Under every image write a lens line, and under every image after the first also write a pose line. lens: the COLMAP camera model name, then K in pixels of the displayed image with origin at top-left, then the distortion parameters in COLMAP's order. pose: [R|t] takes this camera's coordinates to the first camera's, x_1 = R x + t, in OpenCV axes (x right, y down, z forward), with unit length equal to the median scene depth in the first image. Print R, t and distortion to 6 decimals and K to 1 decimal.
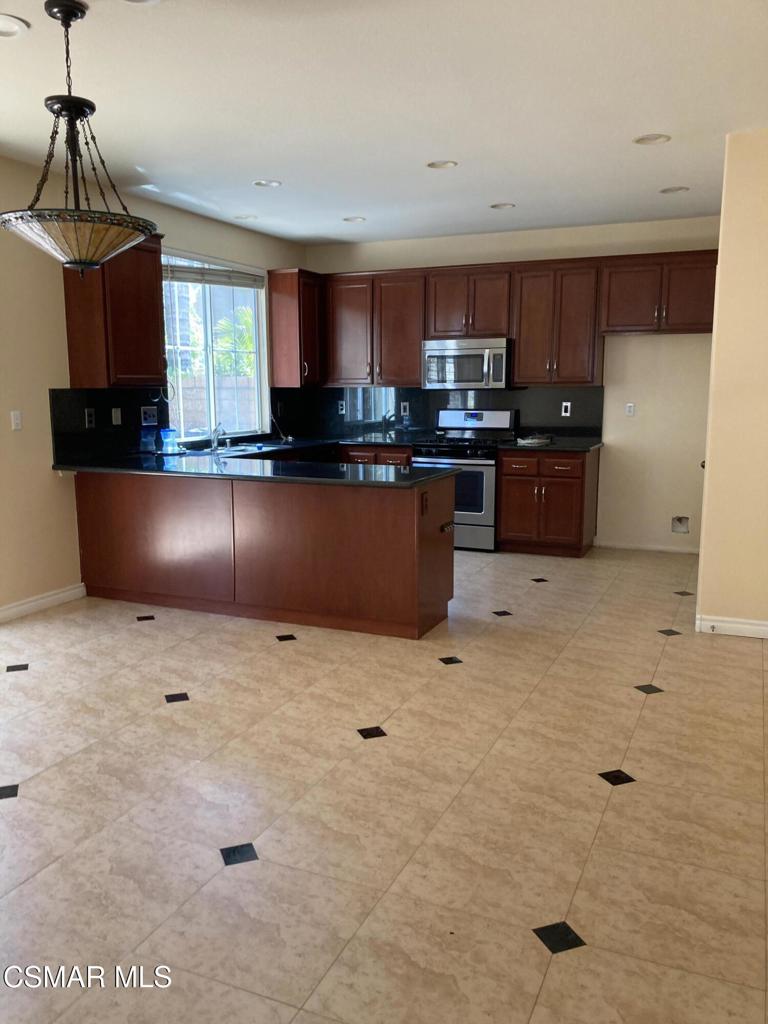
lens RADIAL K [[831.2, 0, 374.9], [0, 831.2, 524.8], [0, 0, 1]] dist [0.021107, -0.022944]
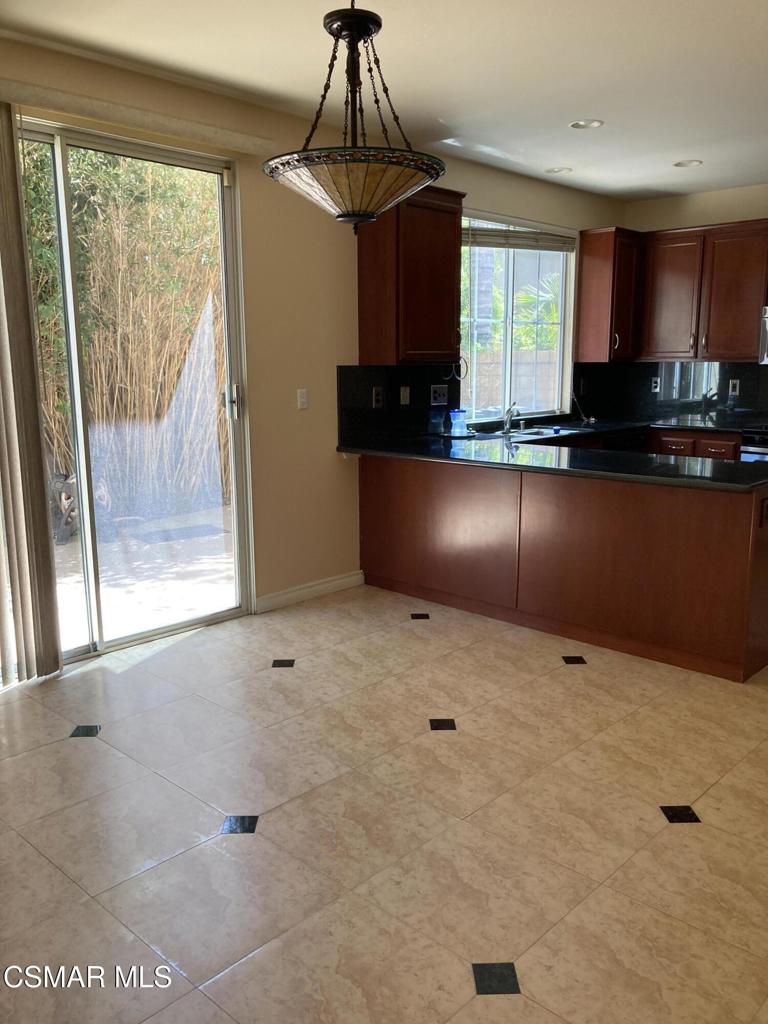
lens RADIAL K [[831.2, 0, 386.5], [0, 831.2, 531.1], [0, 0, 1]] dist [0.021107, -0.022944]
pose [[0.942756, 0.066220, -0.326844, -0.018340], [-0.053926, 0.997460, 0.046543, -0.025354], [0.329096, -0.026253, 0.943932, 0.136267]]
